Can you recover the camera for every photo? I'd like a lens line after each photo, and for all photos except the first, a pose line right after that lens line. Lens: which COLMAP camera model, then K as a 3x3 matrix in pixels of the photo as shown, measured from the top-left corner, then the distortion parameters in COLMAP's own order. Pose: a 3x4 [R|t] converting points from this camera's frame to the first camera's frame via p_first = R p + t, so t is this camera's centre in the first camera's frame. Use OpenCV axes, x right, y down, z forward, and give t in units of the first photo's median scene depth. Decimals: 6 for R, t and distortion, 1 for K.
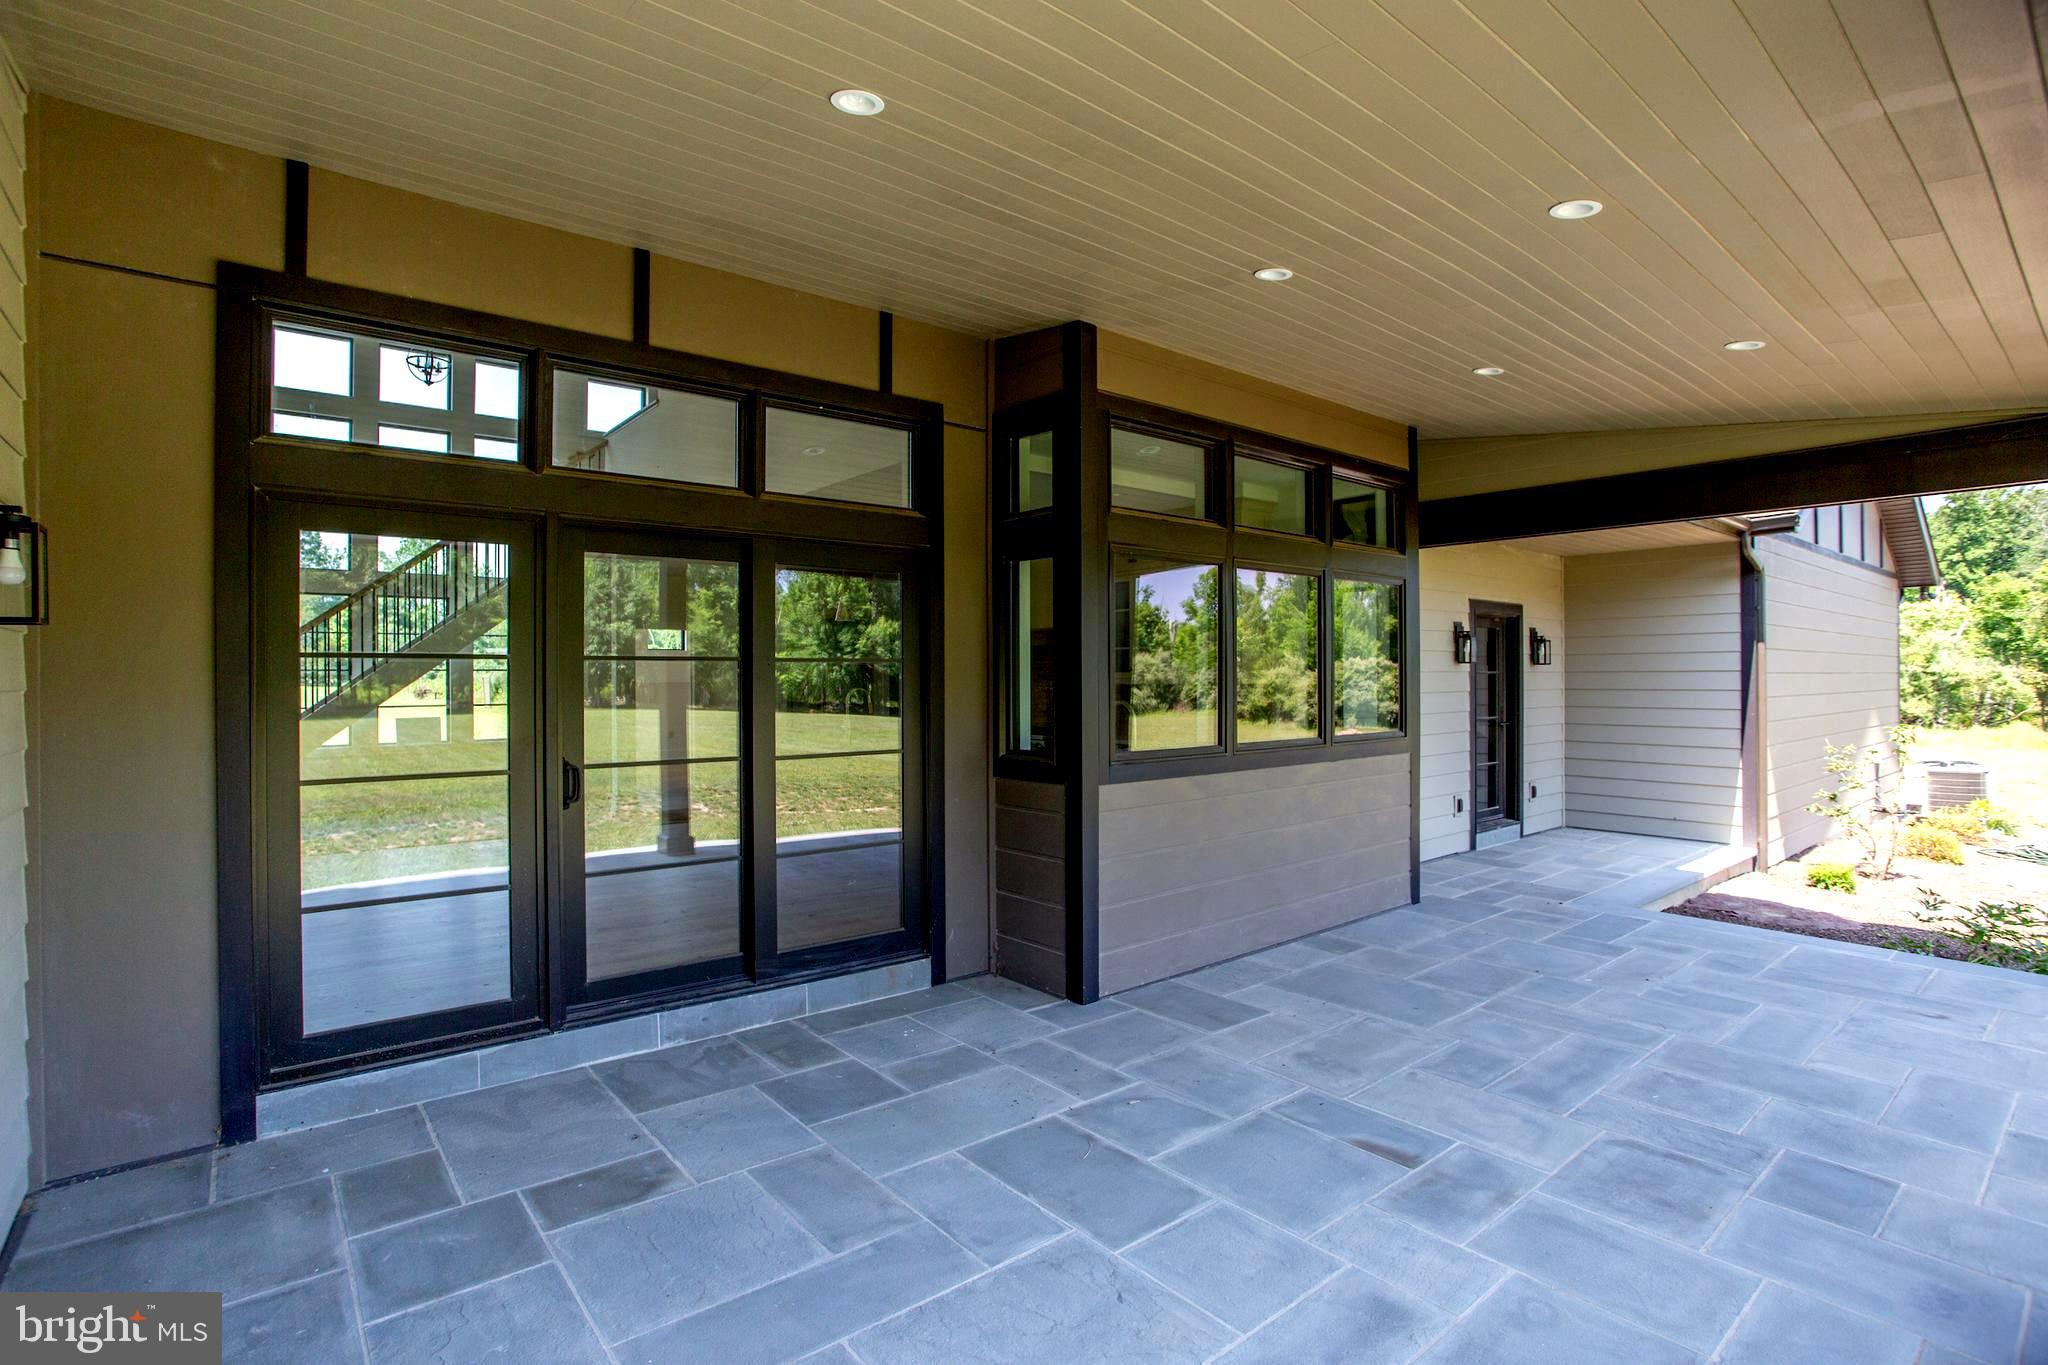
lens RADIAL K [[985.3, 0, 1024.0], [0, 985.3, 682.5], [0, 0, 1]] dist [-0.085133, 0.039375]
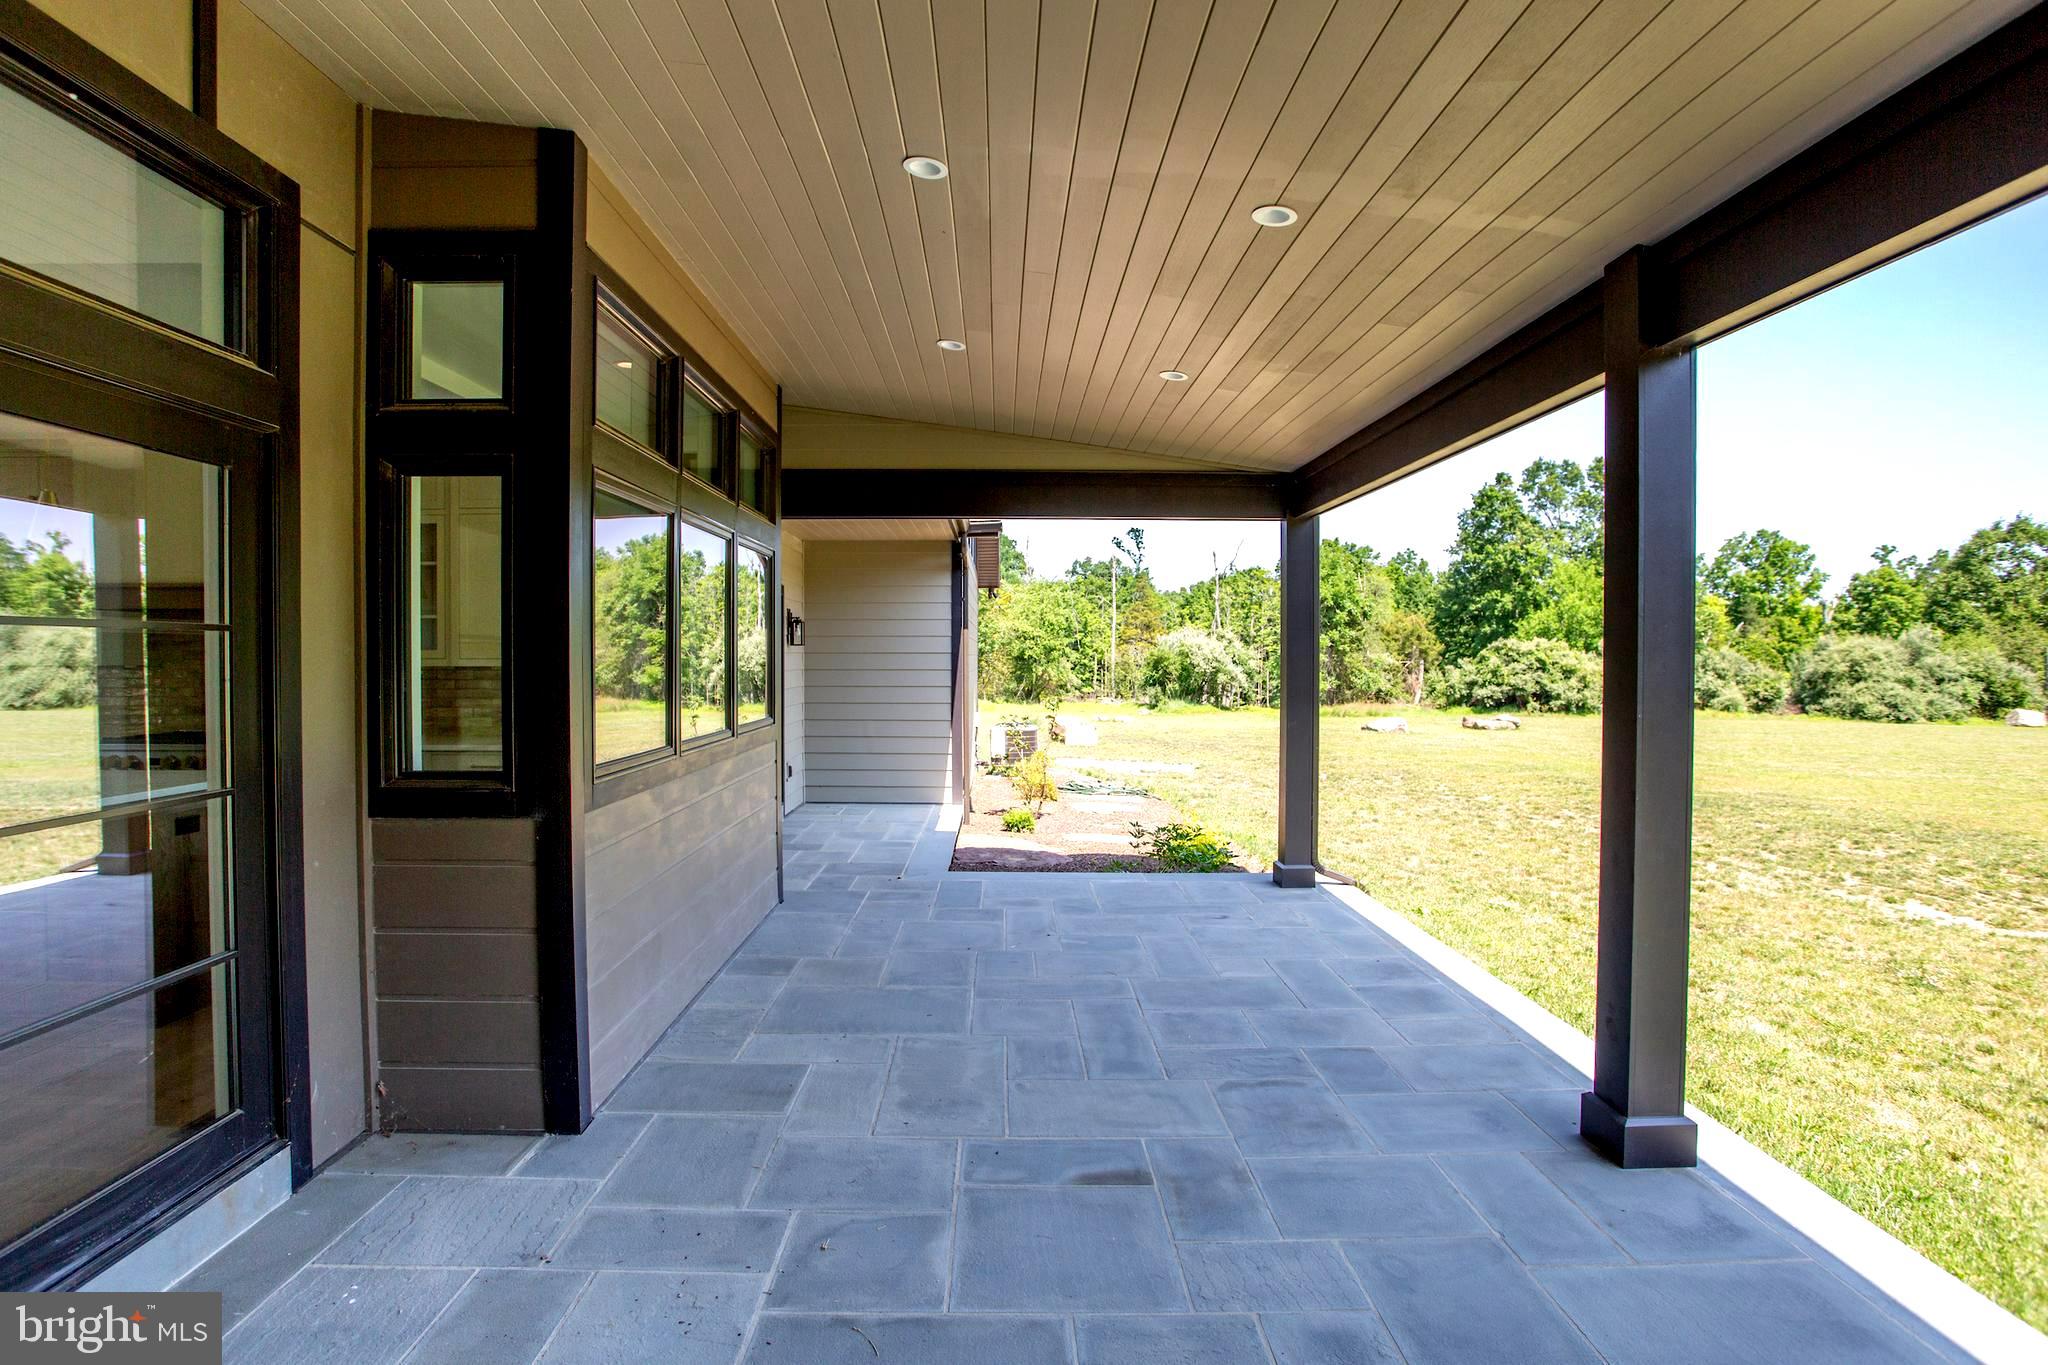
lens RADIAL K [[1003.2, 0, 1008.7], [0, 1003.2, 675.7], [0, 0, 1]] dist [-0.069718, 0.026364]
pose [[0.628349, -0.009991, 0.777868, -0.275453], [-0.000717, 0.999910, 0.013422, -0.002113], [-0.777932, -0.008991, 0.628285, 0.325926]]
